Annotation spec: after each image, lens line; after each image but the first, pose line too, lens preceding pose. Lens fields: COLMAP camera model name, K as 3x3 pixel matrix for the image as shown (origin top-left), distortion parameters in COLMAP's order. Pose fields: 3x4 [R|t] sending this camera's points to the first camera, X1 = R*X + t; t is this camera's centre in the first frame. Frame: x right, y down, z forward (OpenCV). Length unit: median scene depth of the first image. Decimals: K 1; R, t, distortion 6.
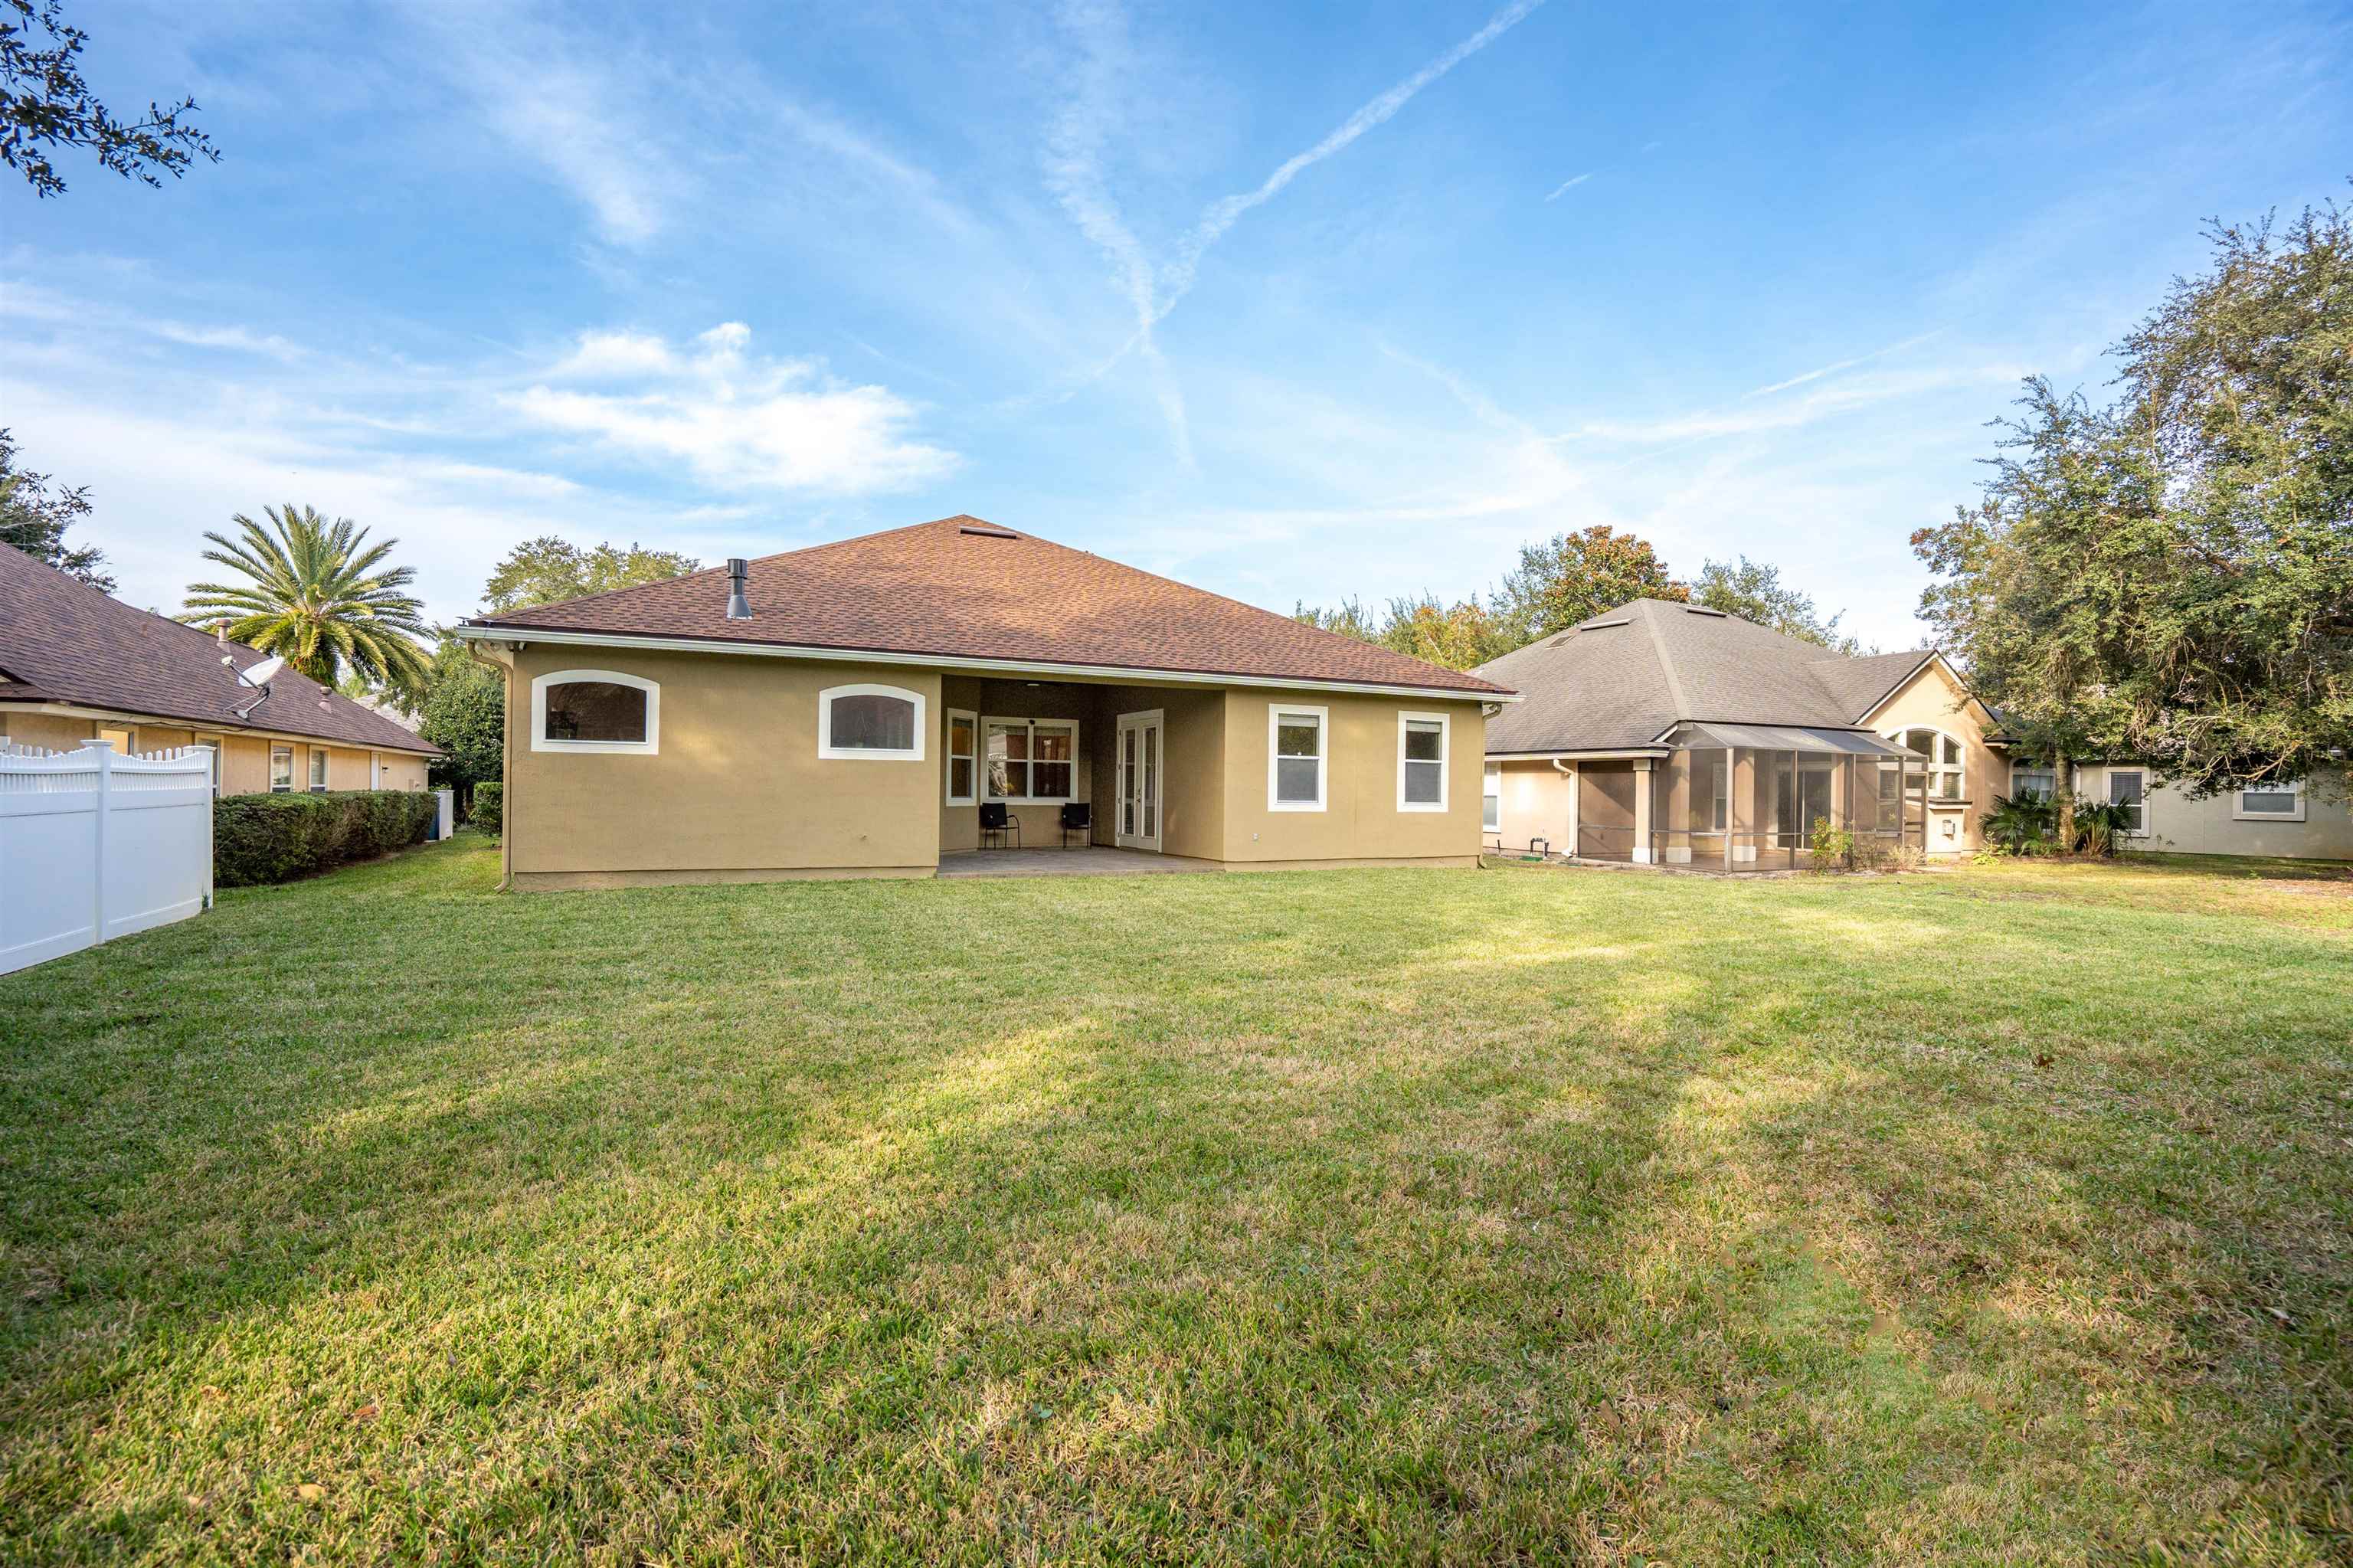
lens RADIAL K [[1064.0, 0, 1186.6], [0, 1064.0, 791.1], [0, 0, 1]] dist [-0.009776, 0.004304]
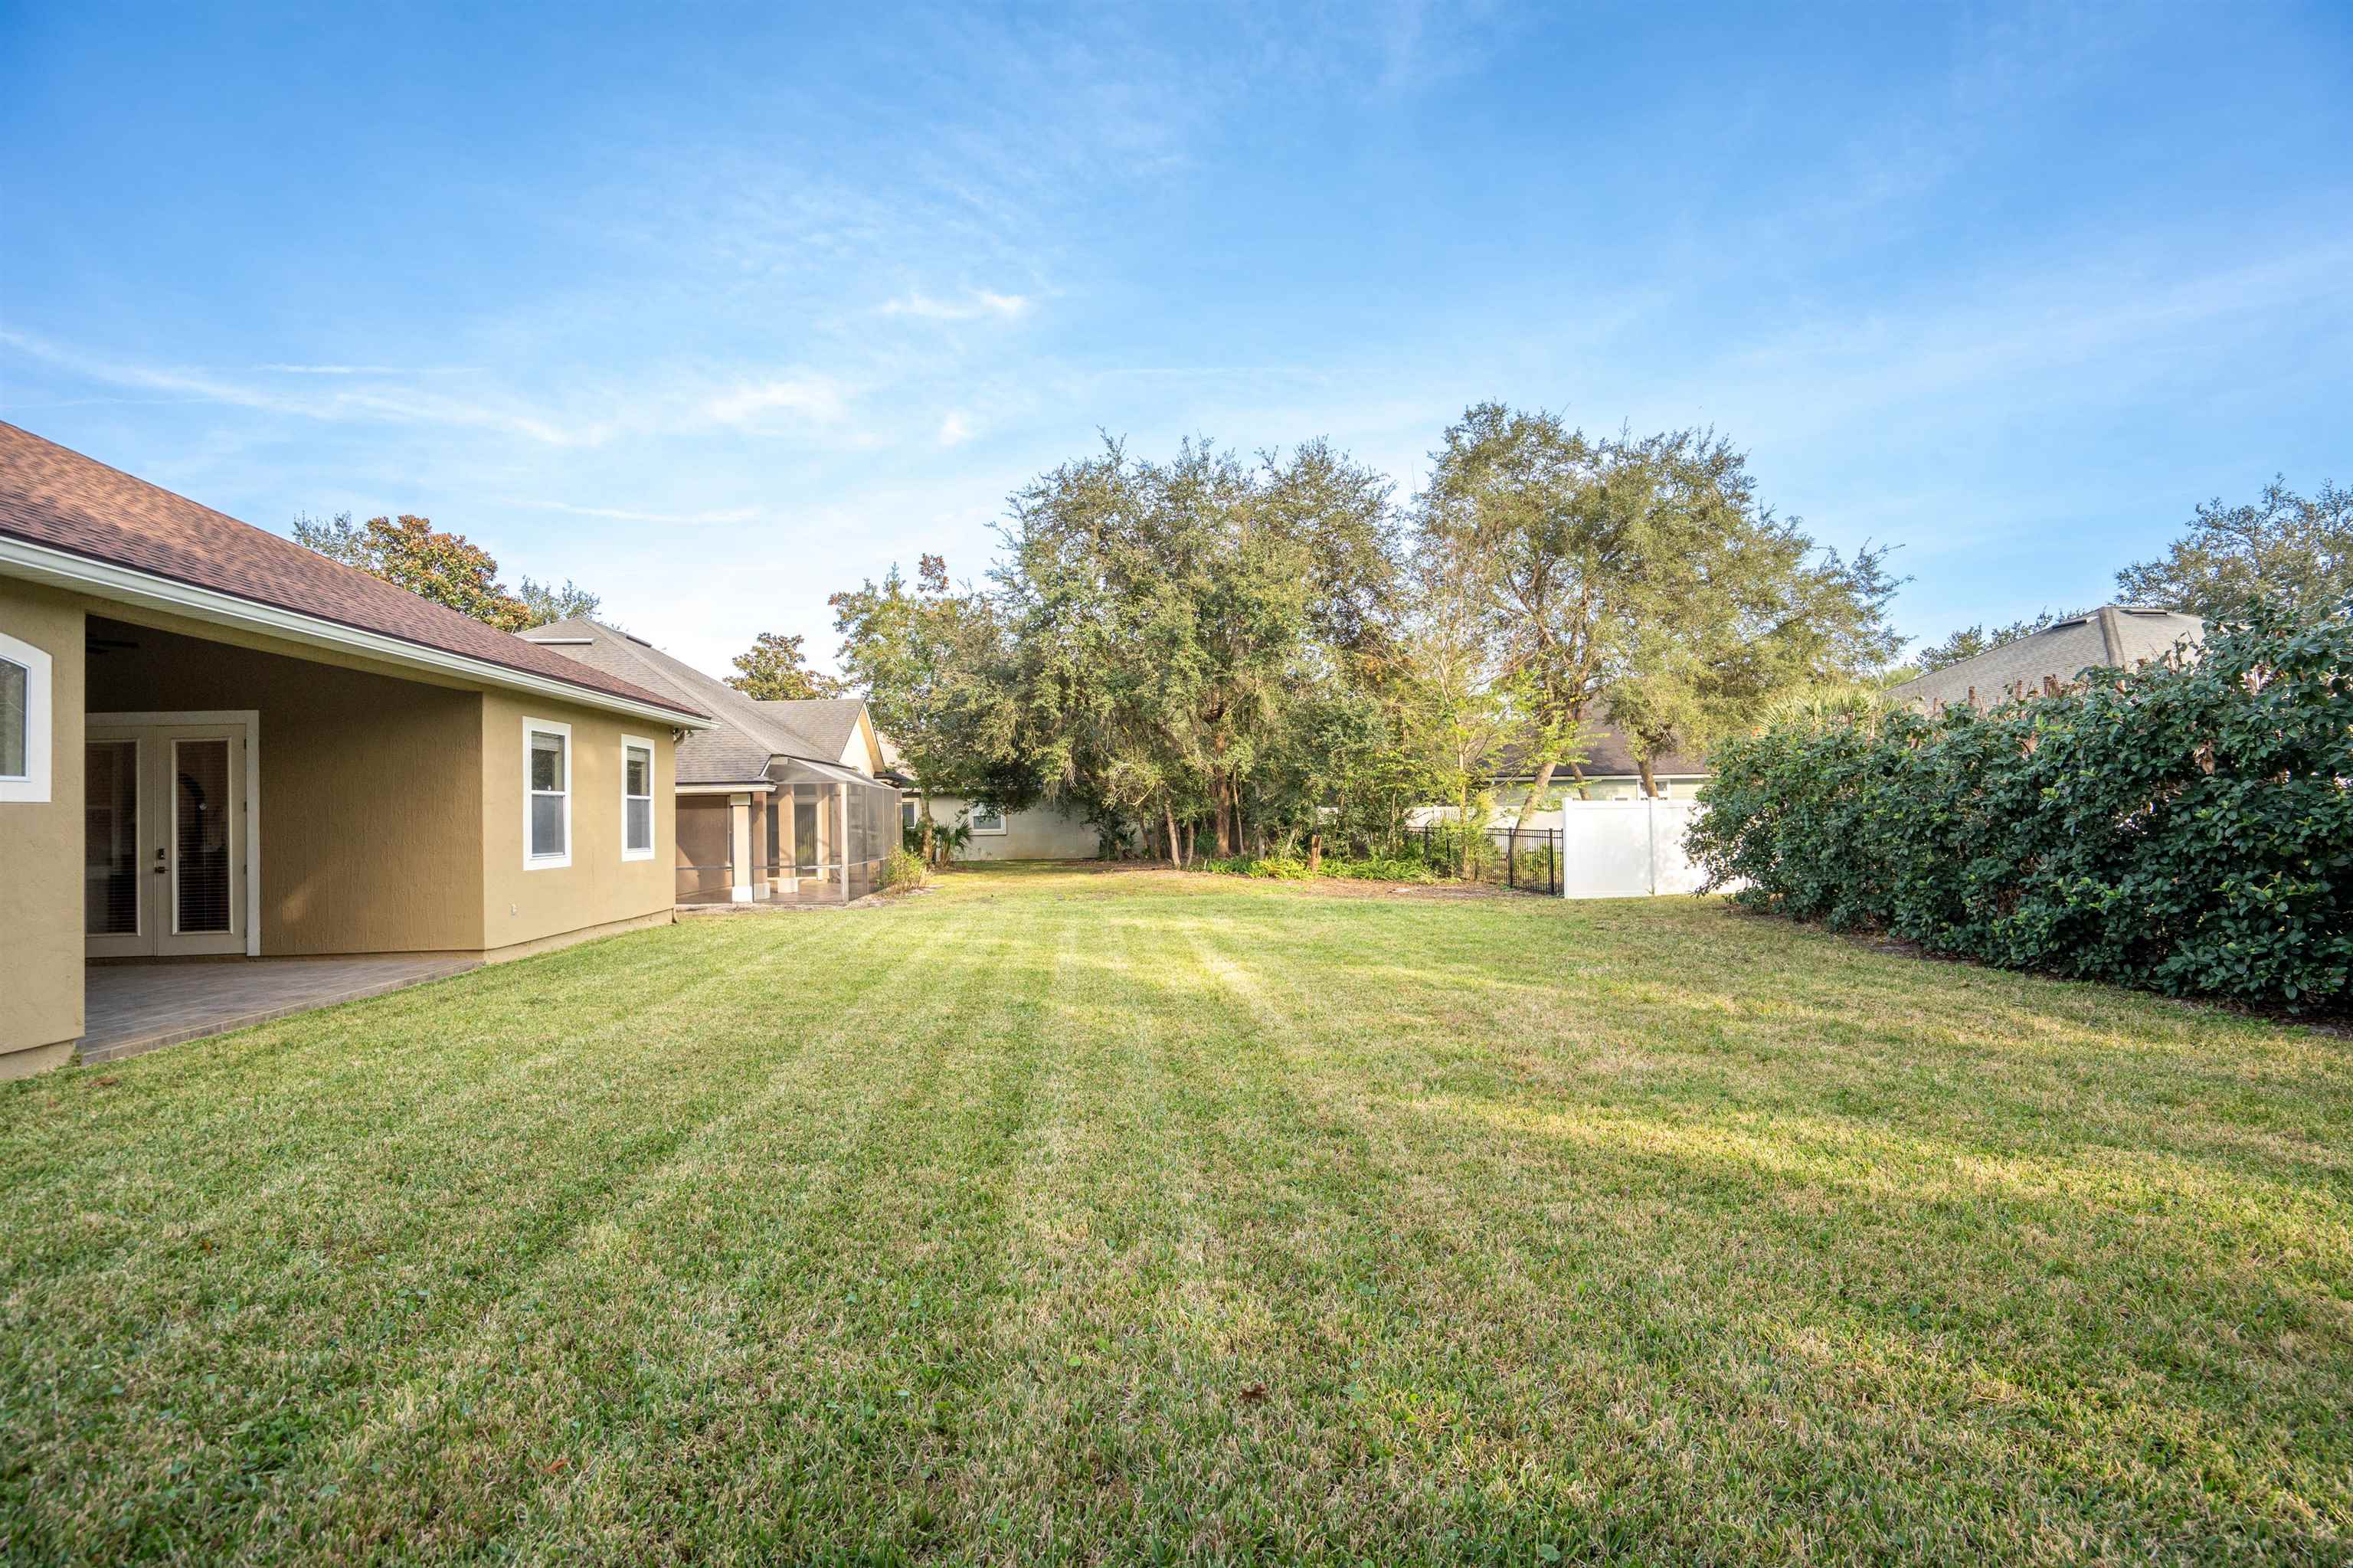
lens RADIAL K [[1091.4, 0, 1185.9], [0, 1091.4, 789.0], [0, 0, 1]] dist [-0.064530, 0.030613]
pose [[0.390835, 0.001919, 0.920459, -0.368302], [0.029132, 0.999471, -0.014453, -0.011162], [-0.919999, 0.032463, 0.390573, 0.313868]]
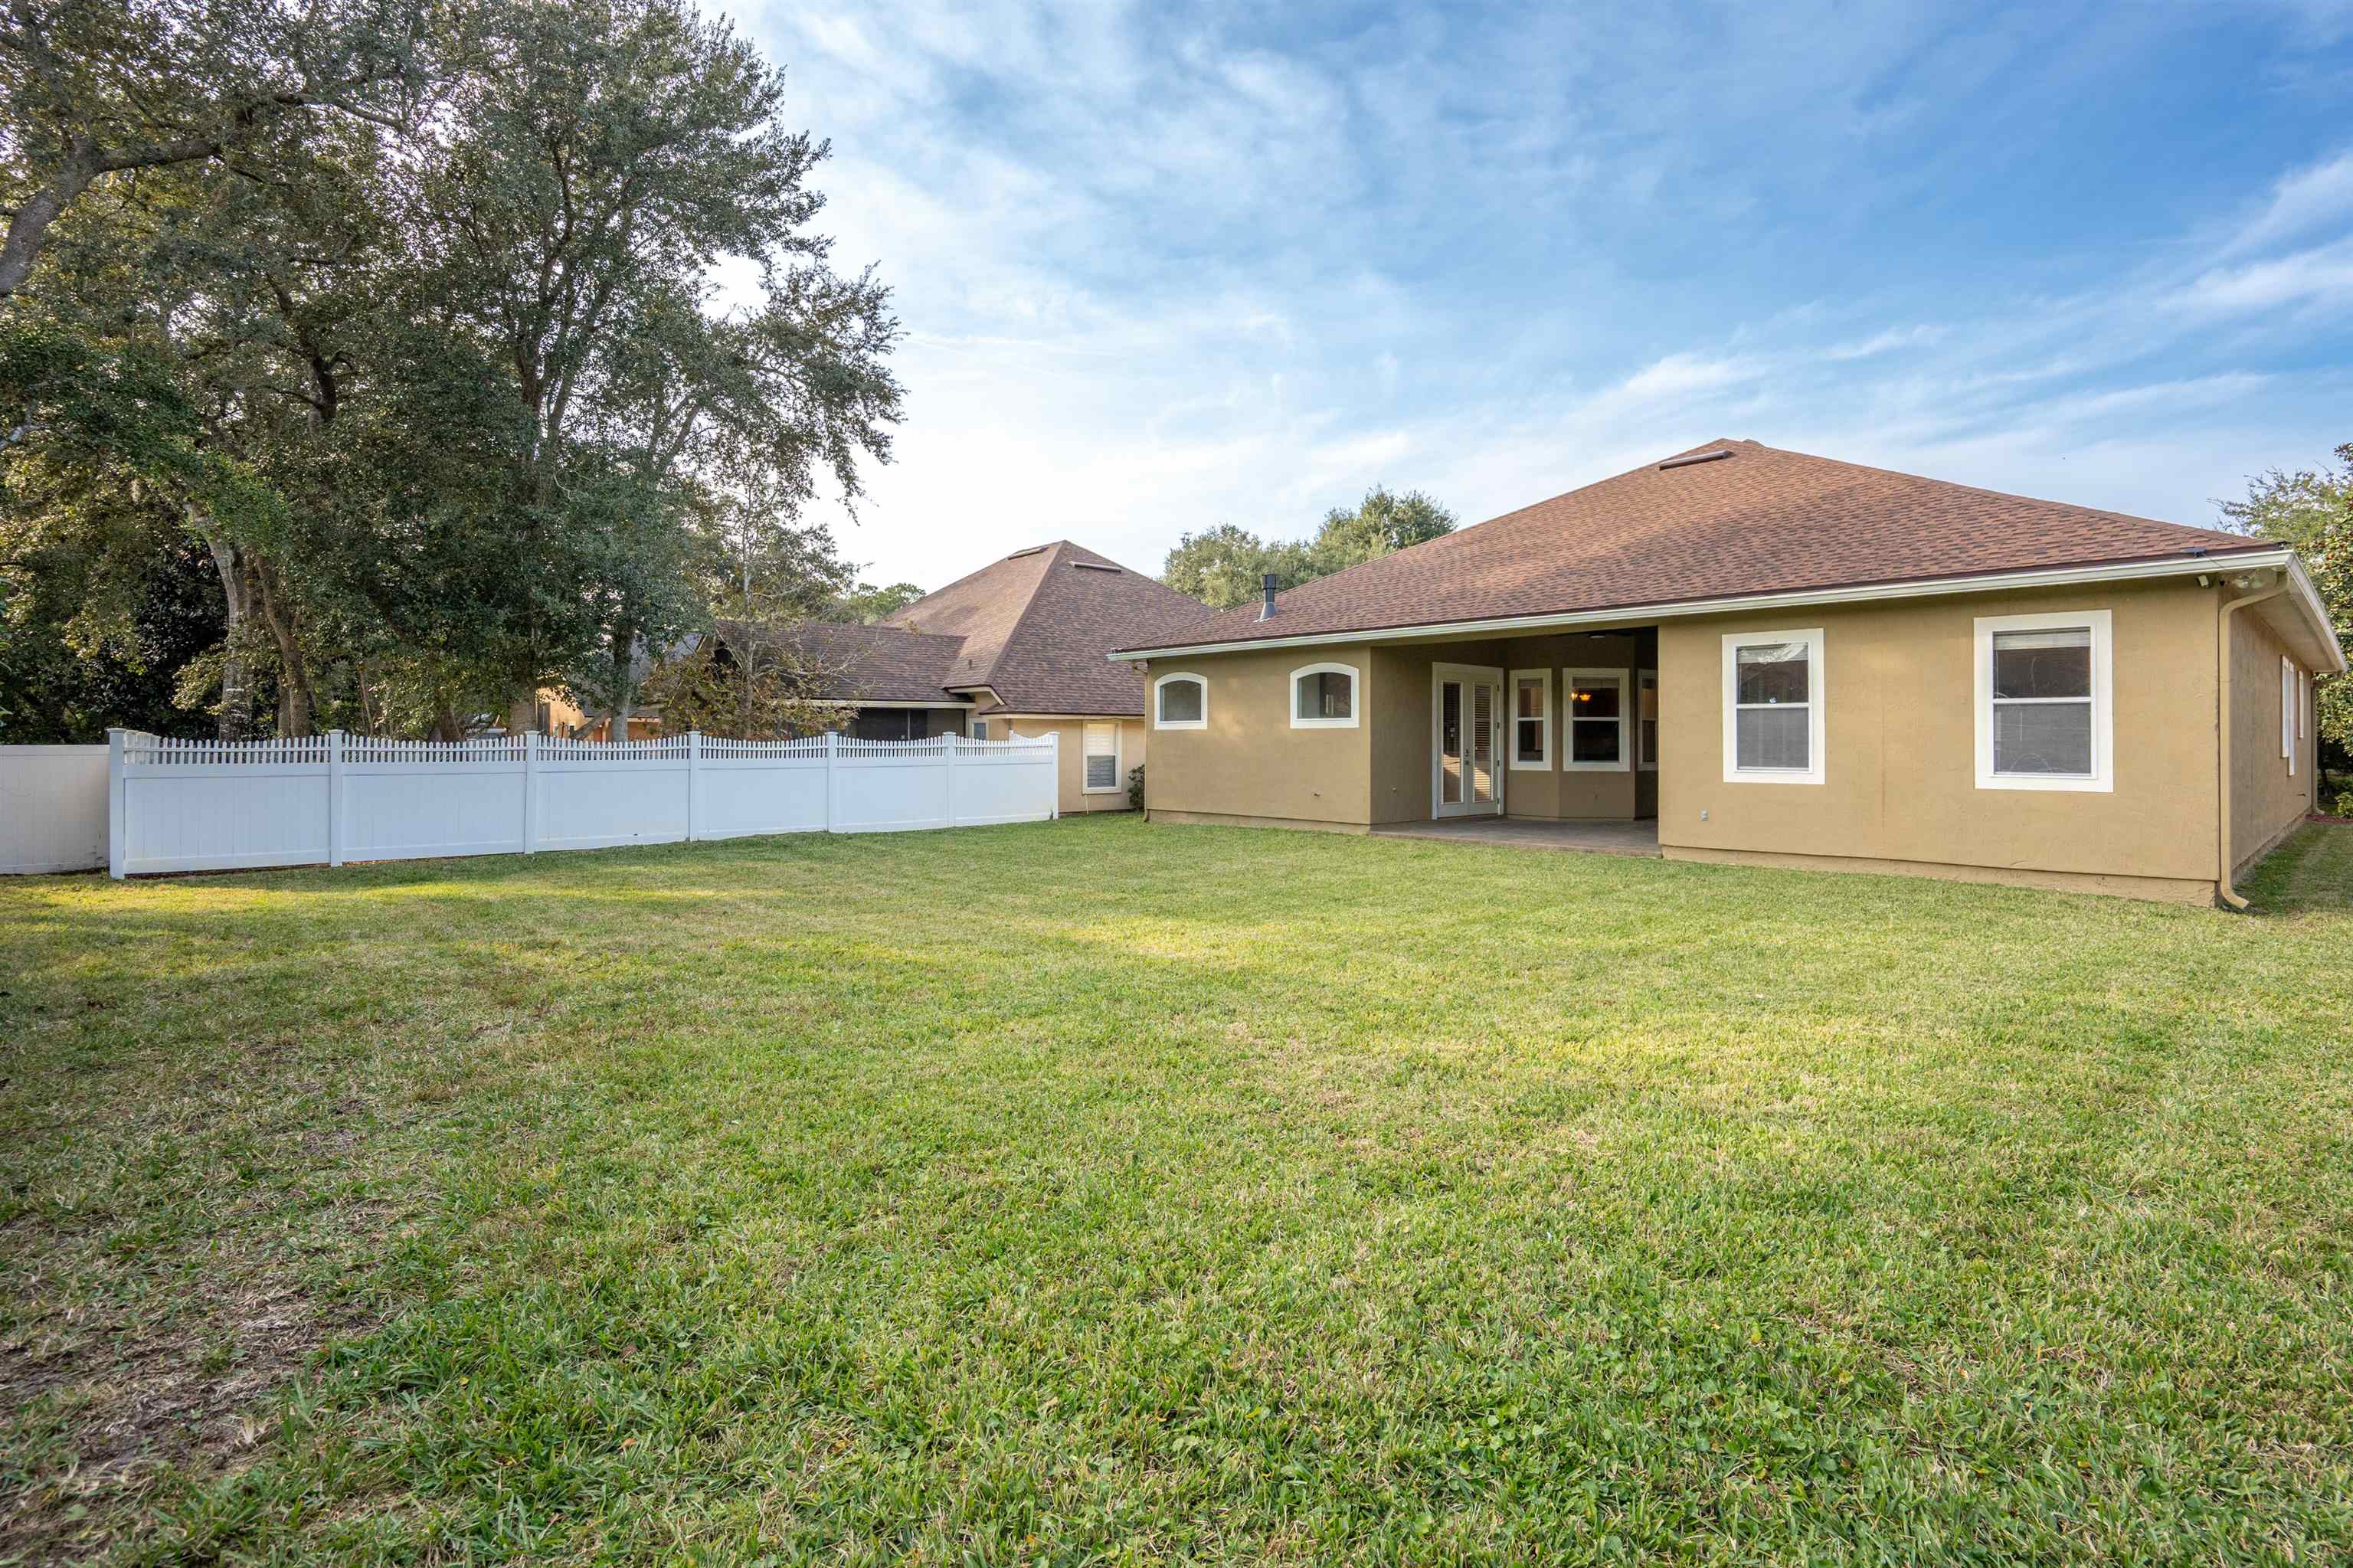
lens RADIAL K [[1062.1, 0, 1130.0], [0, 1062.1, 736.2], [0, 0, 1]] dist [-0.034874, 0.000370]
pose [[0.314024, -0.017976, -0.949245, 0.597485], [0.002782, 0.999834, -0.018014, -0.000505], [0.949411, 0.003016, 0.314022, 0.361720]]
